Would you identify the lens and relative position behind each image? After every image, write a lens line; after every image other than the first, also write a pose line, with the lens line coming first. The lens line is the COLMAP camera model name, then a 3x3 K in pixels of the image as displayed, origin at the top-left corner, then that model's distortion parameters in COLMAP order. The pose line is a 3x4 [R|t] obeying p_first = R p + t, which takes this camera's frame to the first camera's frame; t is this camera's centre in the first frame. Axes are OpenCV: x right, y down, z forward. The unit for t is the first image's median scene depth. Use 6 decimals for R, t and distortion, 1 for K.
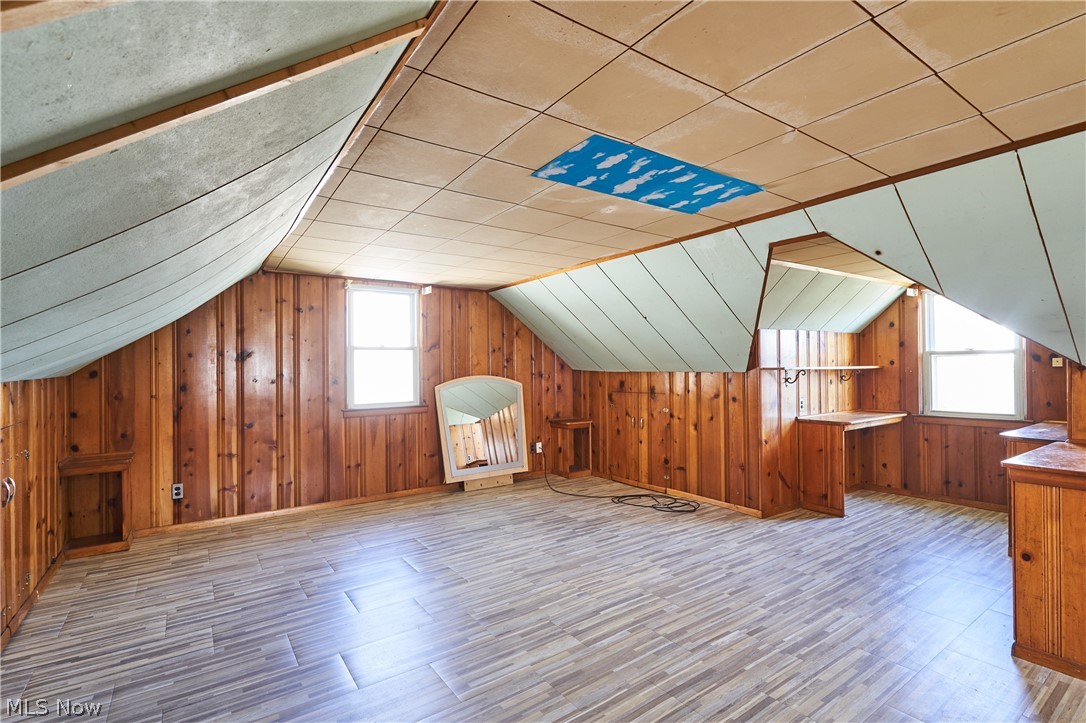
lens RADIAL K [[504.4, 0, 543.3], [0, 504.4, 364.7], [0, 0, 1]] dist [-0.000535, 0.000695]
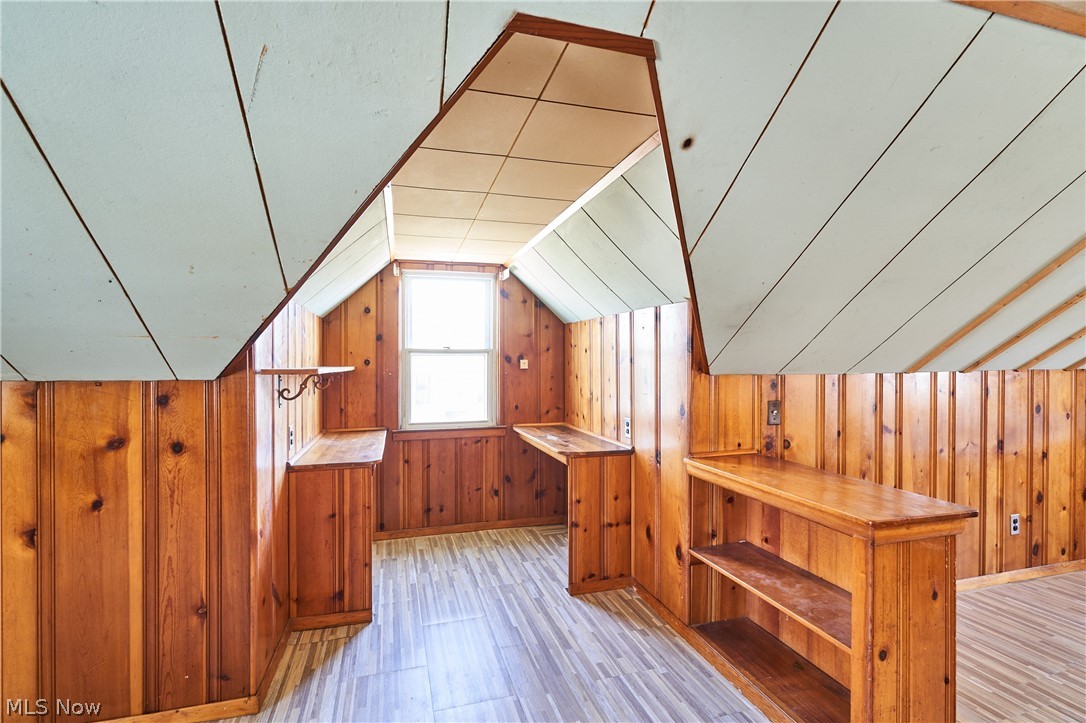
lens RADIAL K [[504.4, 0, 539.8], [0, 504.4, 367.0], [0, 0, 1]] dist [-0.000535, 0.000695]
pose [[0.311566, 0.004950, 0.950212, 0.082943], [-0.008297, 0.999962, -0.002488, 0.002686], [-0.950188, -0.007108, 0.311596, 0.582497]]
